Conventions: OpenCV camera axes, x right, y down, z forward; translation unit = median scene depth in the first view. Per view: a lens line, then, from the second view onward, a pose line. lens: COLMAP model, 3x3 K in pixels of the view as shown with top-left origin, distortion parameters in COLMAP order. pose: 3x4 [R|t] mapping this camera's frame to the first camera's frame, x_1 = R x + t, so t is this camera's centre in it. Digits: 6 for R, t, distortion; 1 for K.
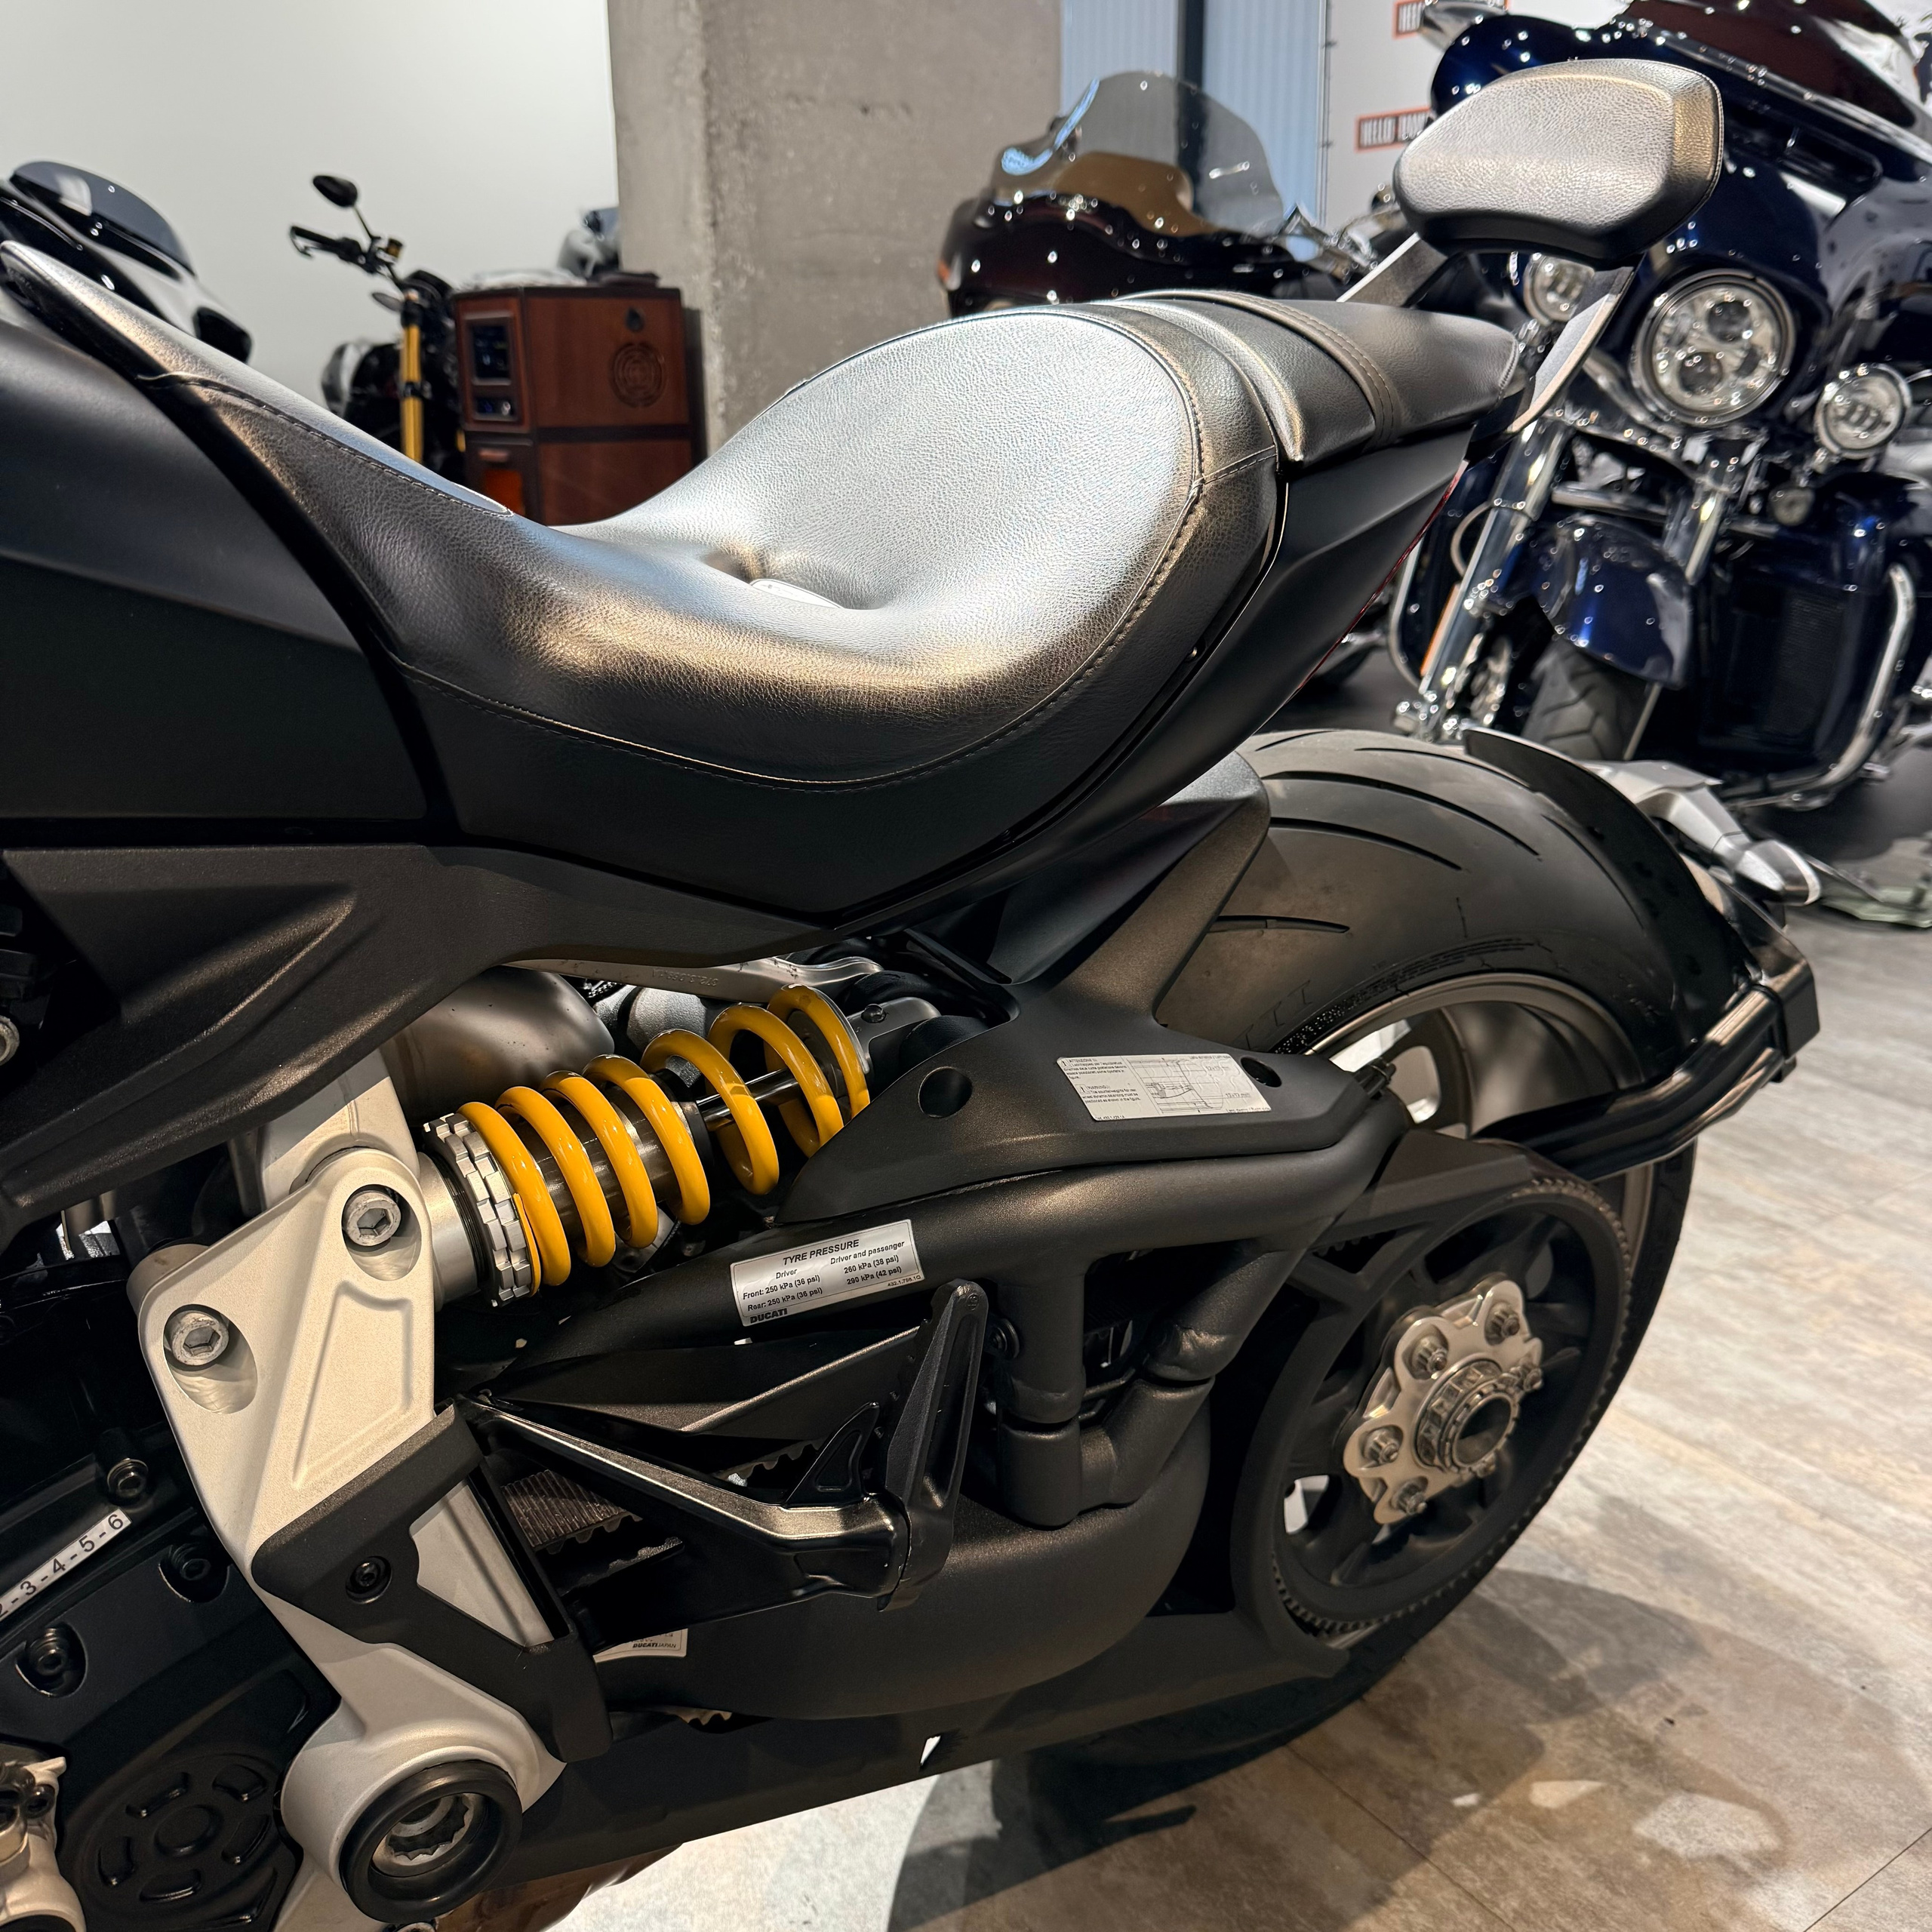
lens RADIAL K [[1838.9, 0, 967.0], [0, 1838.9, 957.2], [0, 0, 1]] dist [0.006806, 0.000000]
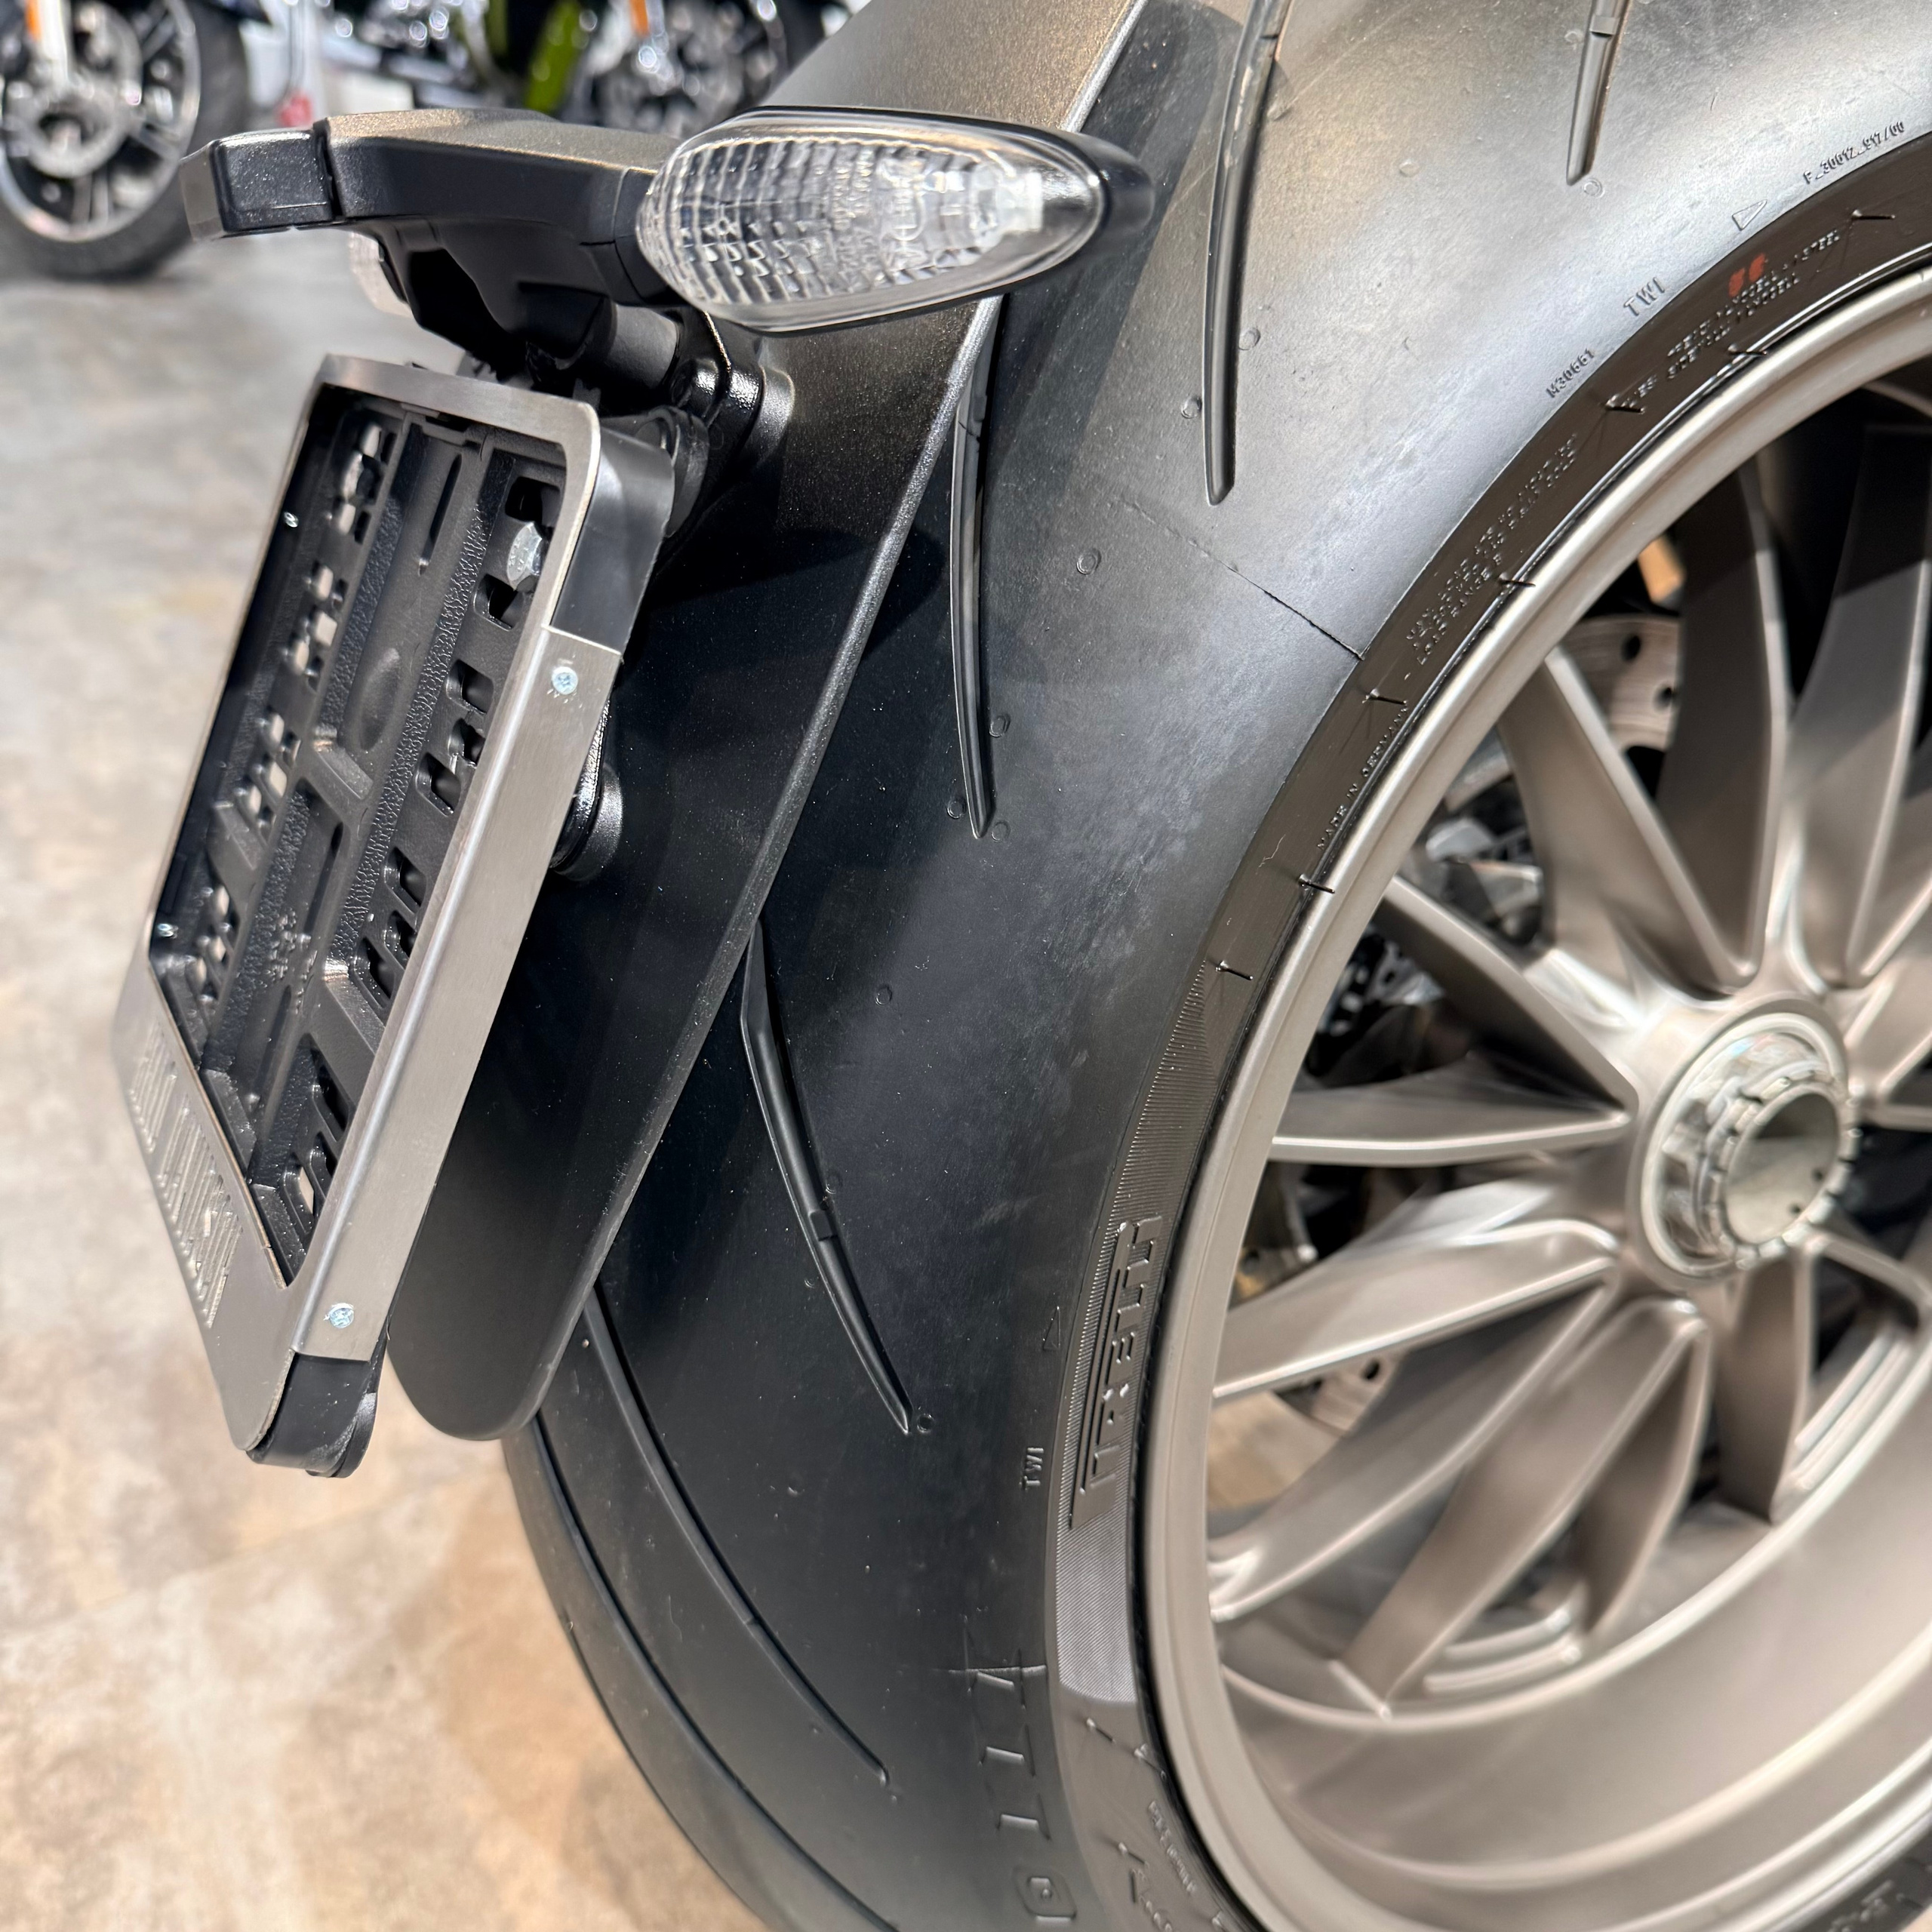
lens RADIAL K [[1838.9, 0, 960.4], [0, 1838.9, 970.3], [0, 0, 1]] dist [0.006806, 0.000000]
pose [[-0.996178, -0.043513, 0.075732, 0.264869], [0.026582, 0.674893, 0.737437, -0.207456], [-0.083200, 0.736632, -0.671157, 1.236395]]
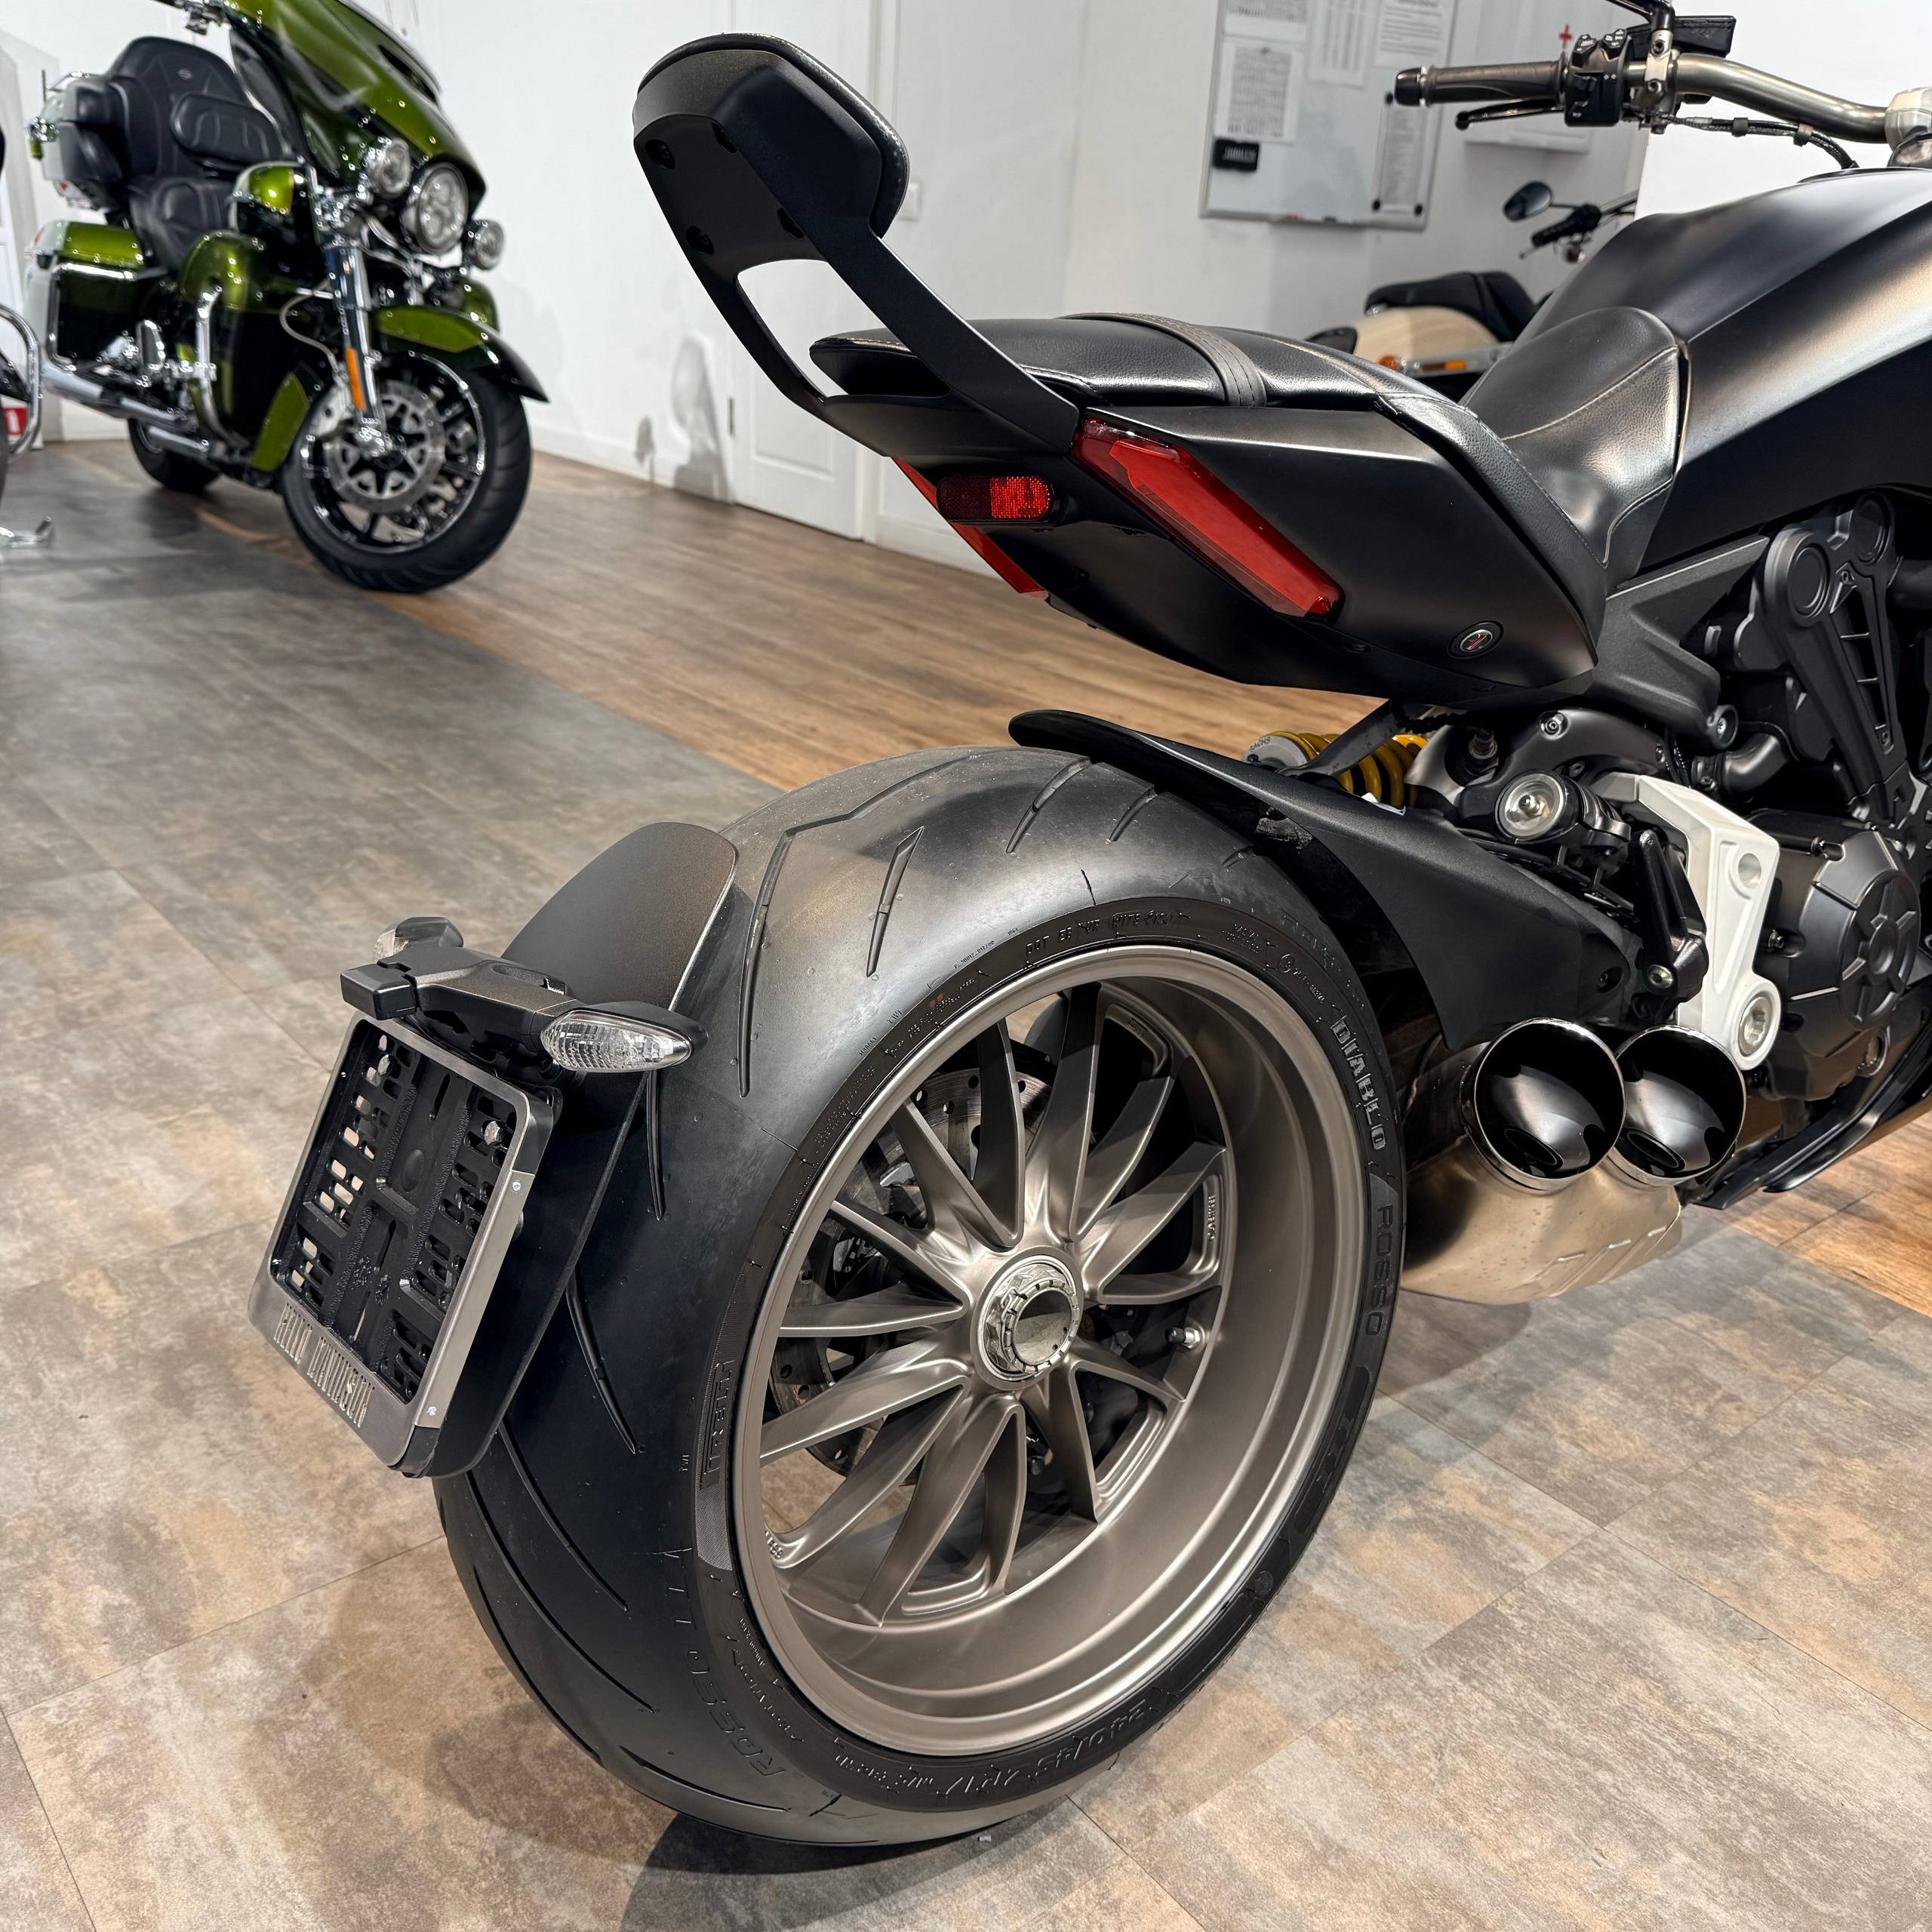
lens RADIAL K [[1838.9, 0, 968.4], [0, 1838.9, 961.4], [0, 0, 1]] dist [0.006806, 0.000000]
pose [[-0.995749, -0.011773, -0.091348, 0.229879], [-0.068791, 0.754558, 0.652618, -0.572004], [0.061244, 0.656128, -0.752161, 1.520065]]
